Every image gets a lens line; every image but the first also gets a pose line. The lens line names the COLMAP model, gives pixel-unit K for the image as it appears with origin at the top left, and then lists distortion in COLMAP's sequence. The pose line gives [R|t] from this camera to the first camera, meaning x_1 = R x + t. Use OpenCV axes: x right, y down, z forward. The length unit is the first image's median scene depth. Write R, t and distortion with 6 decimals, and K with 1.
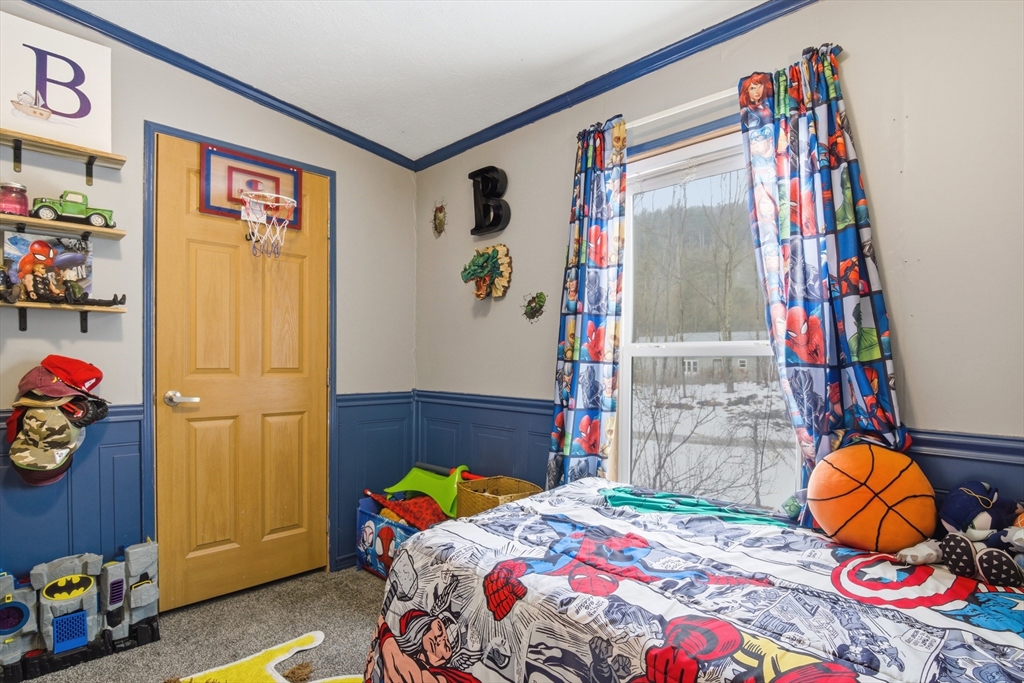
lens RADIAL K [[501.1, 0, 479.4], [0, 501.1, 365.8], [0, 0, 1]] dist [-0.024299, -0.000191]
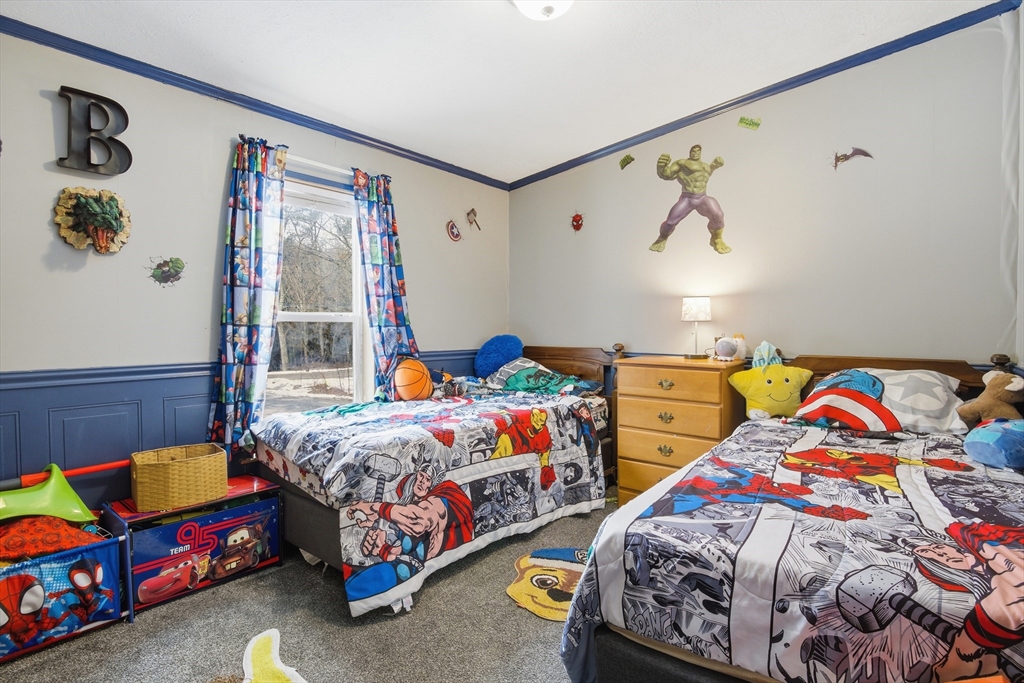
lens RADIAL K [[501.1, 0, 509.5], [0, 501.1, 337.1], [0, 0, 1]] dist [-0.024299, -0.000191]
pose [[-0.094350, -0.029023, 0.995116, -1.201979], [0.012288, 0.999465, 0.030315, -0.011329], [-0.995463, 0.015088, -0.093943, 0.542228]]
